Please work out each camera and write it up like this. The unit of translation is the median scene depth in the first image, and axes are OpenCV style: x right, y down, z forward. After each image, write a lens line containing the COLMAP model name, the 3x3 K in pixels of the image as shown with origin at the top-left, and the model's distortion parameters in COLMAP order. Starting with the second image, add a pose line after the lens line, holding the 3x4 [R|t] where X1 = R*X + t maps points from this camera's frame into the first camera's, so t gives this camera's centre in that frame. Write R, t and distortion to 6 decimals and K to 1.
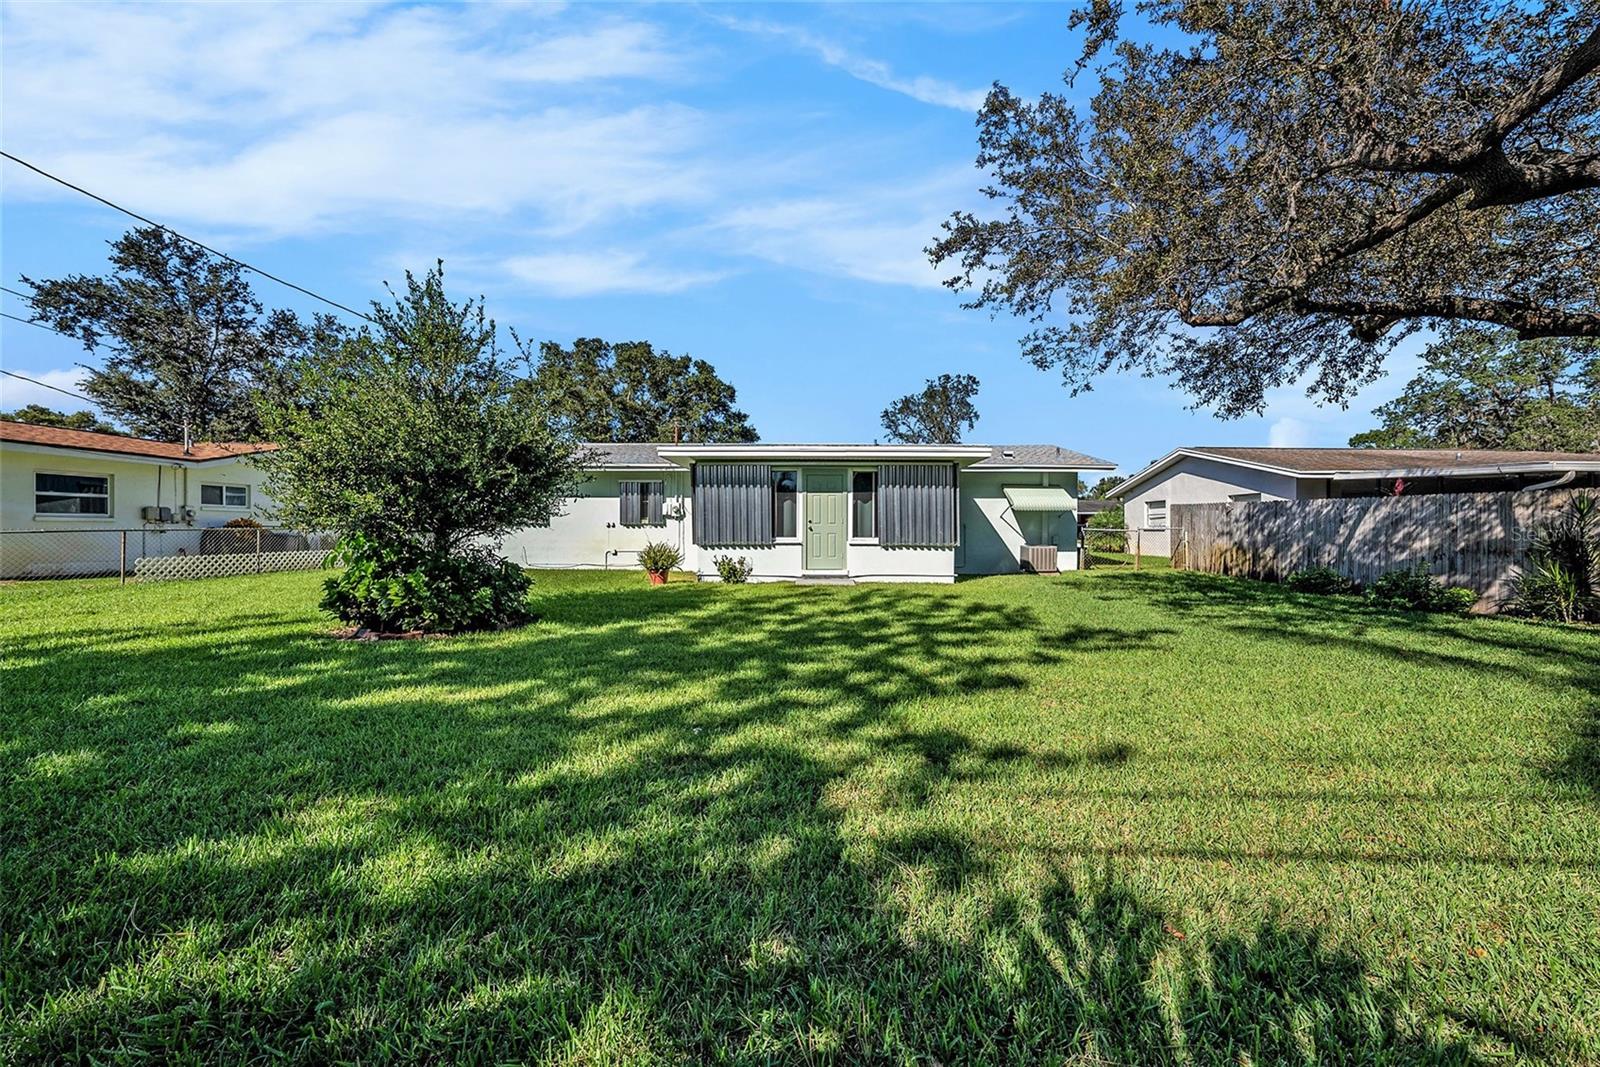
lens RADIAL K [[568.6, 0, 810.7], [0, 568.6, 530.3], [0, 0, 1]] dist [-0.080733, 0.019584]
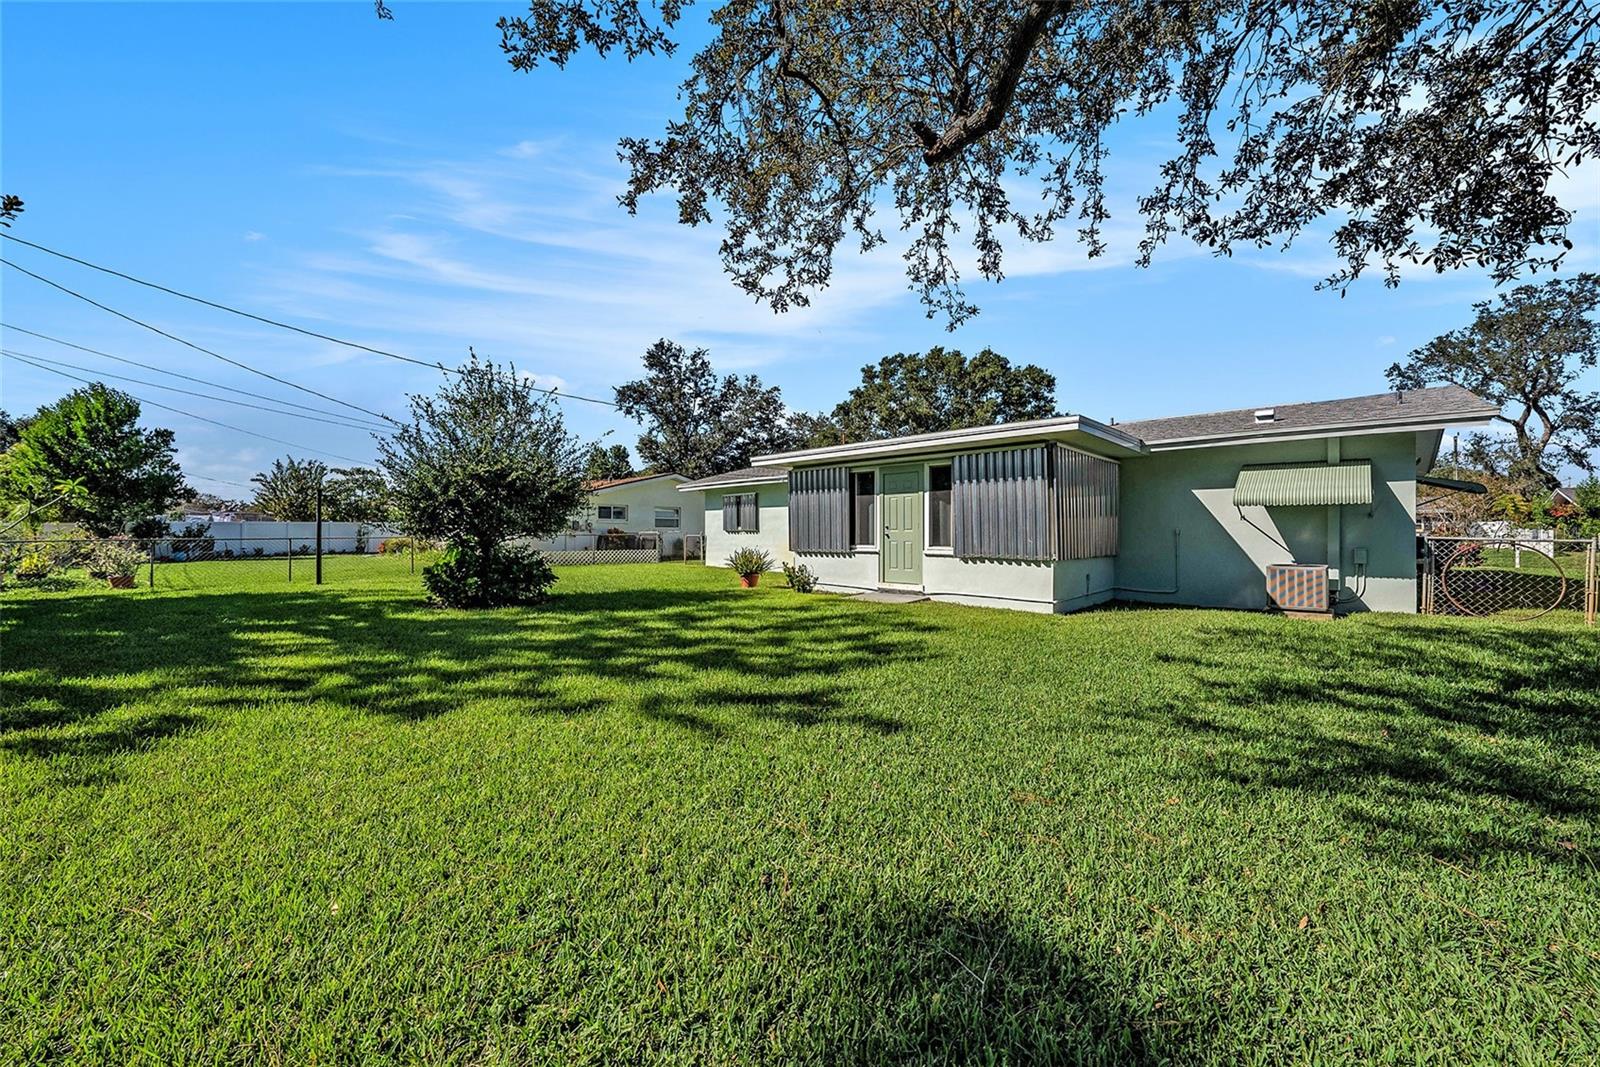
lens RADIAL K [[568.6, 0, 810.7], [0, 568.6, 530.3], [0, 0, 1]] dist [-0.080733, 0.019584]
pose [[0.714341, -0.003706, -0.699788, 0.425826], [-0.004411, 0.999942, -0.009799, -0.001442], [0.699784, 0.010086, 0.714283, 0.236829]]
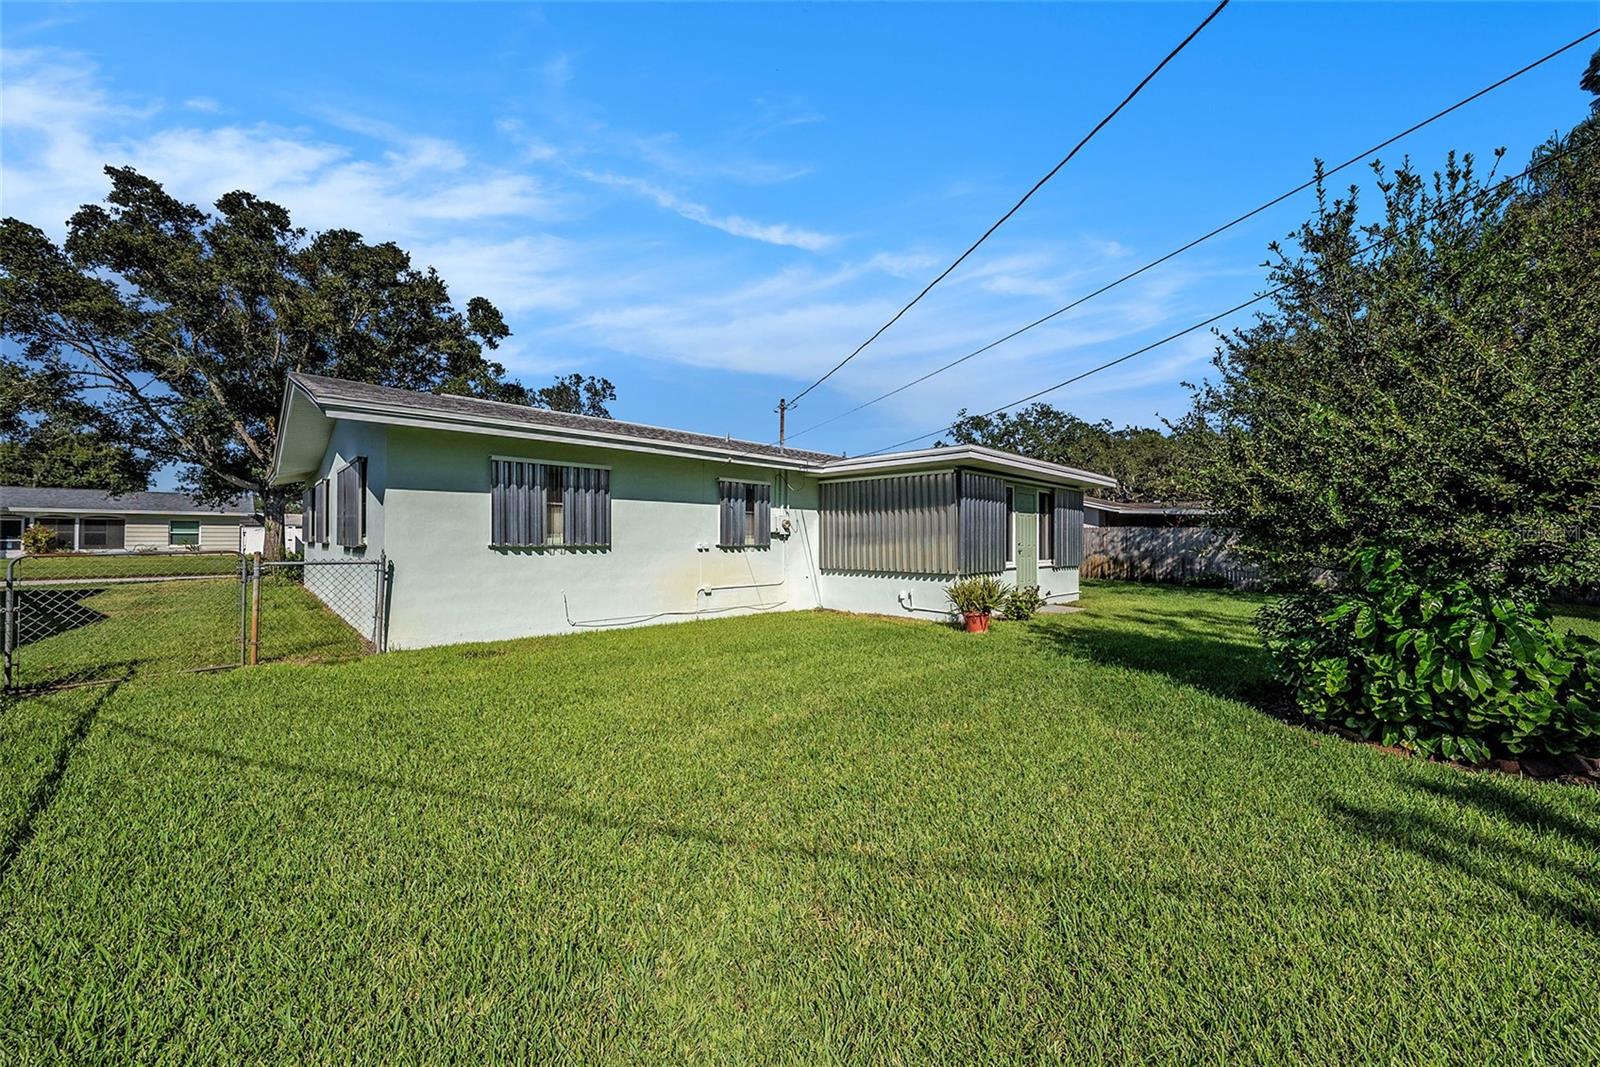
lens RADIAL K [[568.6, 0, 810.7], [0, 568.6, 530.3], [0, 0, 1]] dist [-0.080733, 0.019584]
pose [[0.715613, 0.012808, 0.698380, -0.707196], [0.000783, 0.999817, -0.019138, -0.016371], [-0.698497, 0.014242, 0.715472, 0.476516]]
